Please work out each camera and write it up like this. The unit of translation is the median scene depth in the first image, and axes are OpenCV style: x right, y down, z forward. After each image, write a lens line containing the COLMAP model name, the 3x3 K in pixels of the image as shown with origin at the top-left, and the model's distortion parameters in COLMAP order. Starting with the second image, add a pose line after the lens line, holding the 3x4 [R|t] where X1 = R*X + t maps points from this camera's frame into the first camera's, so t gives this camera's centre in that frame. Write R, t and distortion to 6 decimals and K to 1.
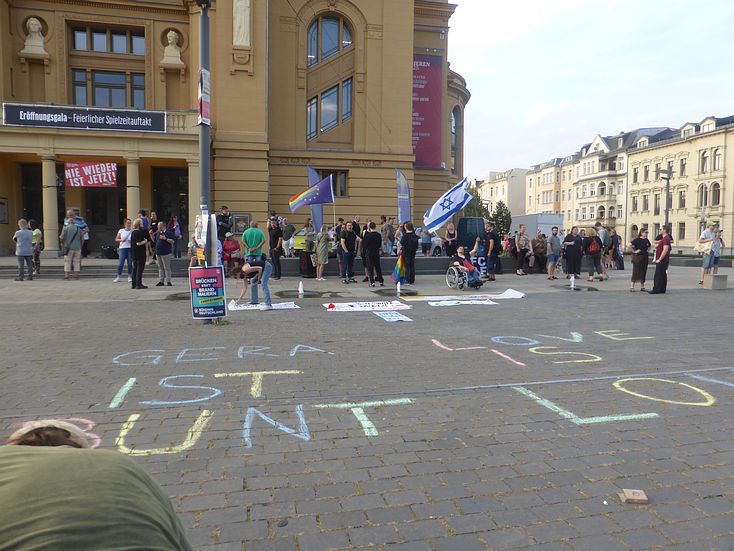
lens RADIAL K [[543.4, 0, 369.6], [0, 543.4, 274.2], [0, 0, 1]] dist [-0.059796, 0.063384]
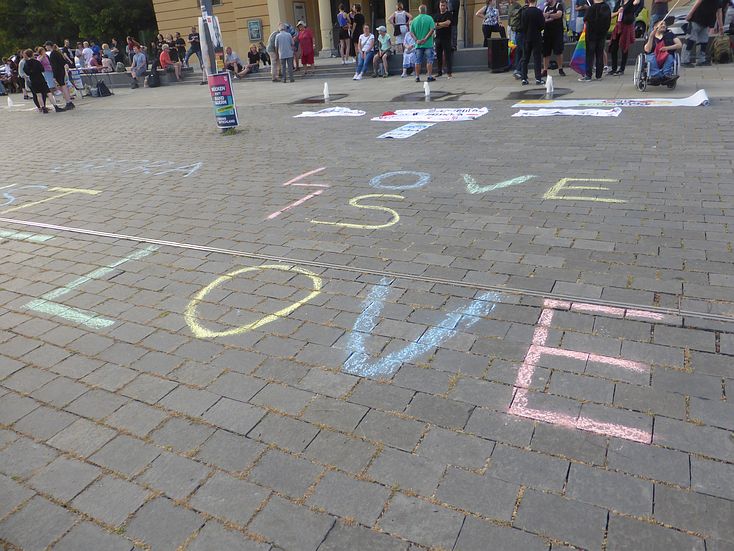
lens RADIAL K [[543.4, 0, 366.9], [0, 543.4, 272.8], [0, 0, 1]] dist [-0.059796, 0.063384]
pose [[0.751548, 0.206685, -0.626464, 0.242052], [0.036659, 0.935098, 0.352489, -0.004395], [0.658659, -0.287877, 0.695194, 0.157119]]
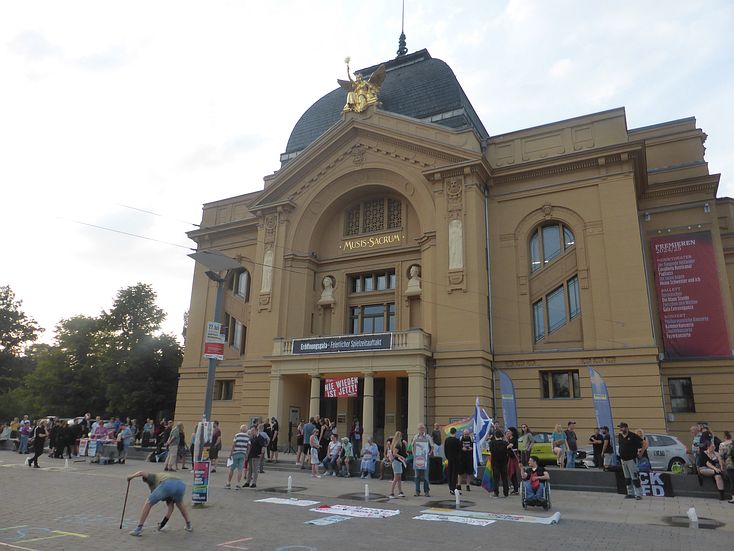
lens RADIAL K [[543.4, 0, 367.8], [0, 543.4, 279.3], [0, 0, 1]] dist [-0.059796, 0.063384]
pose [[0.750757, -0.168427, -0.638746, 0.381405], [-0.067426, 0.942360, -0.327736, -0.012026], [0.657128, 0.289119, 0.696127, 0.082902]]
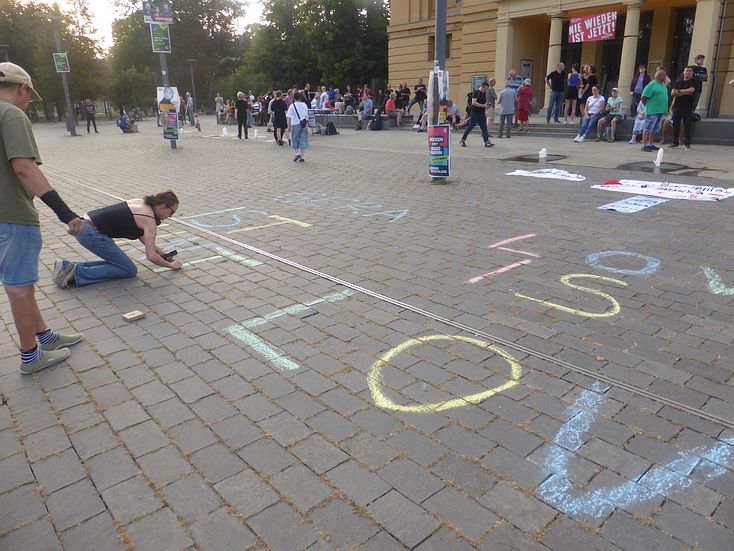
lens RADIAL K [[543.4, 0, 366.7], [0, 543.4, 273.8], [0, 0, 1]] dist [-0.059796, 0.063384]
pose [[0.460440, 0.256560, -0.849807, 0.227293], [-0.036068, 0.961940, 0.270871, -0.006366], [0.886958, -0.094070, 0.452169, 0.162202]]
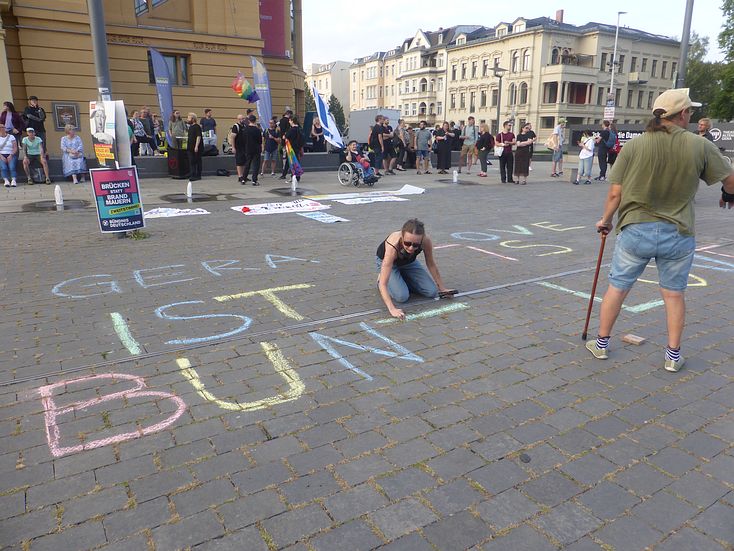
lens RADIAL K [[543.4, 0, 368.7], [0, 543.4, 276.4], [0, 0, 1]] dist [-0.059796, 0.063384]
pose [[0.945499, -0.082186, 0.315082, -0.084019], [0.021205, 0.981111, 0.192280, -0.000448], [-0.324933, -0.175120, 0.929382, 0.040631]]
